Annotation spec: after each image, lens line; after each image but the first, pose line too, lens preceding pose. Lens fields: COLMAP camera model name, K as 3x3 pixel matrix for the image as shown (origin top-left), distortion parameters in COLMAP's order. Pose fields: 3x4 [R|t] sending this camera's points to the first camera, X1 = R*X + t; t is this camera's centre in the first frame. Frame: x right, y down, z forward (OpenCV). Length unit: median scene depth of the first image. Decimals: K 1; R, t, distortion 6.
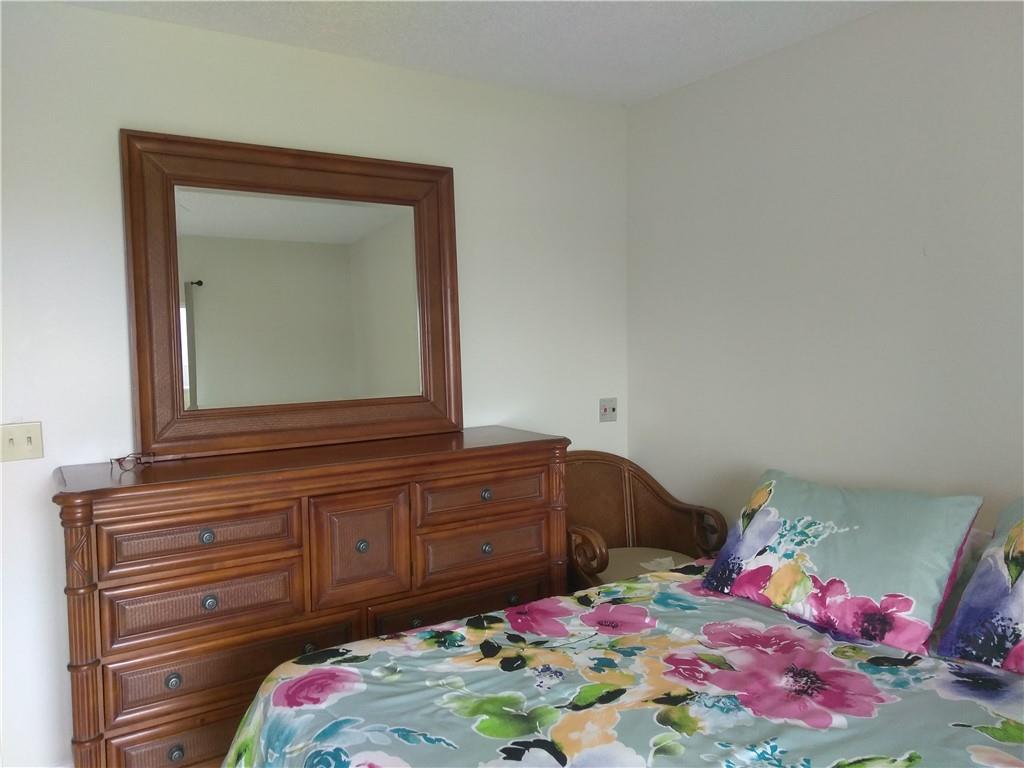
lens RADIAL K [[769.7, 0, 514.3], [0, 769.7, 384.8], [0, 0, 1]] dist [0.008430, -0.000246]
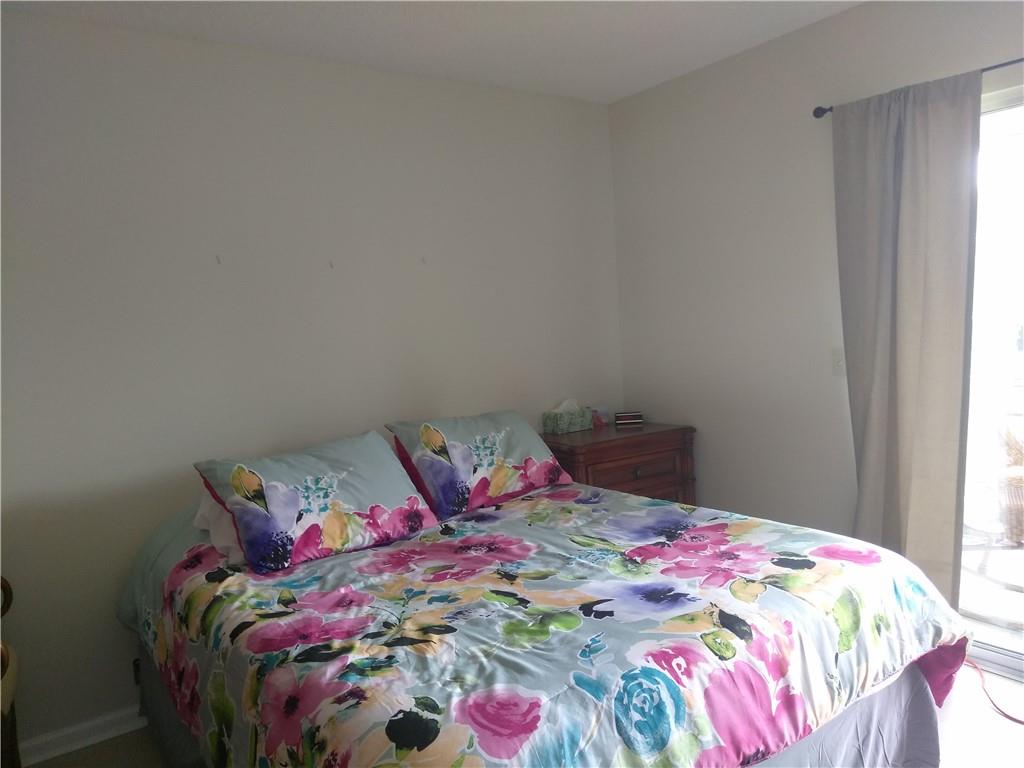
lens RADIAL K [[769.7, 0, 514.2], [0, 769.7, 384.9], [0, 0, 1]] dist [0.008430, -0.000246]
pose [[-0.066493, -0.065365, 0.995644, -0.830533], [0.132055, 0.988498, 0.073715, -0.012161], [-0.989010, 0.136381, -0.057097, 0.772386]]
